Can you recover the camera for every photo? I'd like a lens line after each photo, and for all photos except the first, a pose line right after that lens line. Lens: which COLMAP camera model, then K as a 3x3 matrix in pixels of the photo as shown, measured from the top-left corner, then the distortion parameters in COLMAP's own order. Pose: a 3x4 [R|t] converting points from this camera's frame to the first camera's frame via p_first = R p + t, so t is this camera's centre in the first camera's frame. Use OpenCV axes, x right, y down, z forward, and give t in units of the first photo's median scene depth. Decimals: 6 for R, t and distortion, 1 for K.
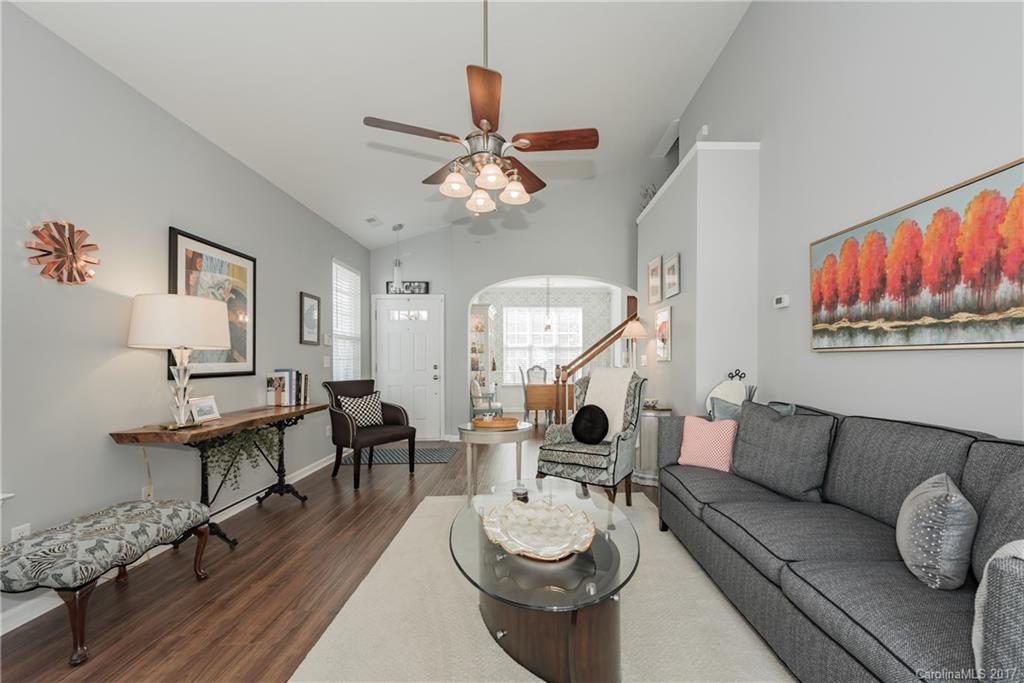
lens RADIAL K [[402.8, 0, 549.6], [0, 402.8, 362.1], [0, 0, 1]] dist [0.014445, -0.003224]
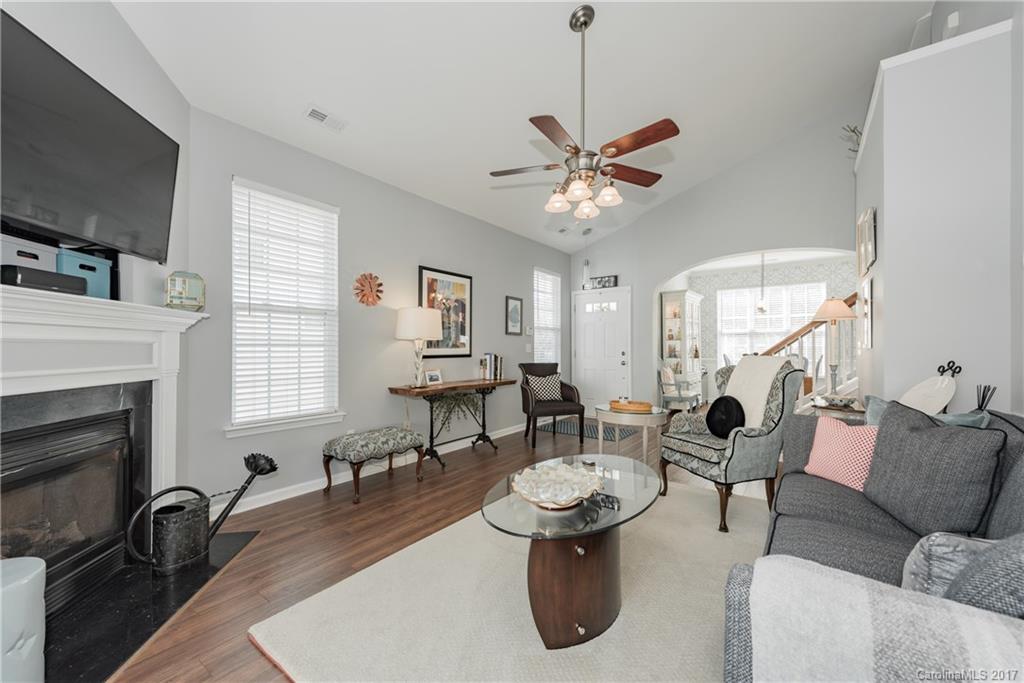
lens RADIAL K [[402.8, 0, 530.6], [0, 402.8, 347.0], [0, 0, 1]] dist [0.014445, -0.003224]
pose [[0.788531, 0.002065, -0.614992, 0.318205], [-0.005385, 0.999979, -0.003547, 0.000469], [0.614972, 0.006109, 0.788526, -0.004919]]
